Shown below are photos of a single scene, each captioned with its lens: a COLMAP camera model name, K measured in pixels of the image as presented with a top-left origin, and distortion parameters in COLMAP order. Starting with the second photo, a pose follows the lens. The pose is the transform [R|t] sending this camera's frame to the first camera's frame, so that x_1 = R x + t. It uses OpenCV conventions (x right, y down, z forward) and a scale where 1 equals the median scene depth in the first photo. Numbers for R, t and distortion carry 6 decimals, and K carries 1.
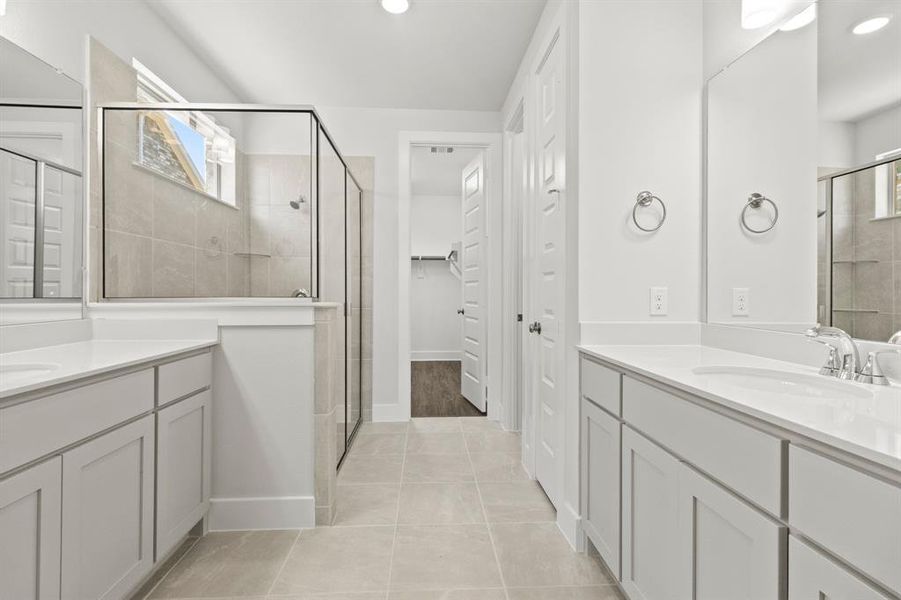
lens RADIAL K [[439.9, 0, 451.4], [0, 439.9, 290.4], [0, 0, 1]] dist [-0.000575, -0.000357]
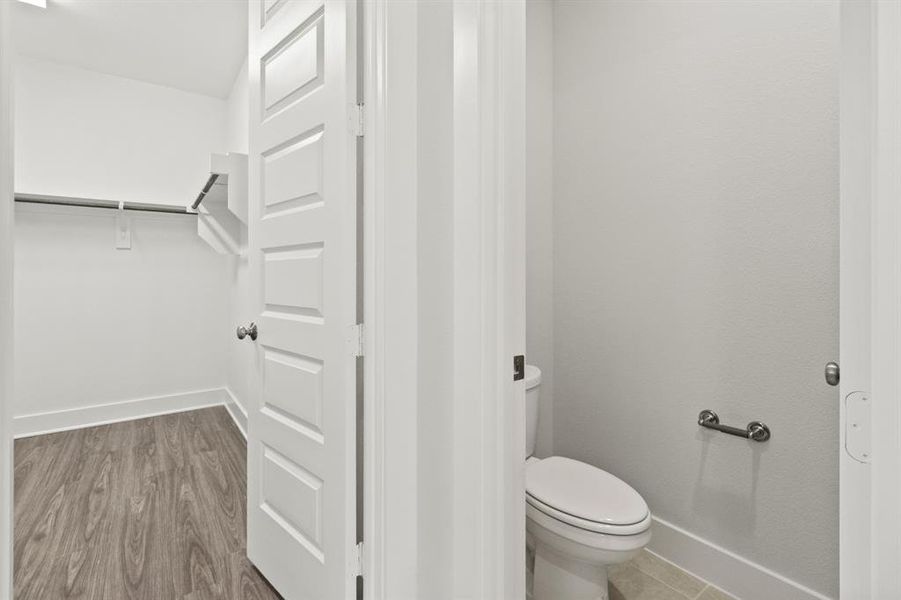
lens RADIAL K [[418.8, 0, 450.1], [0, 418.8, 283.7], [0, 0, 1]] dist [0.002289, 0.000247]
pose [[0.843075, -0.000350, 0.537796, -0.033503], [-0.005461, 0.999943, 0.009211, 0.005627], [-0.537768, -0.010702, 0.843025, 0.913082]]
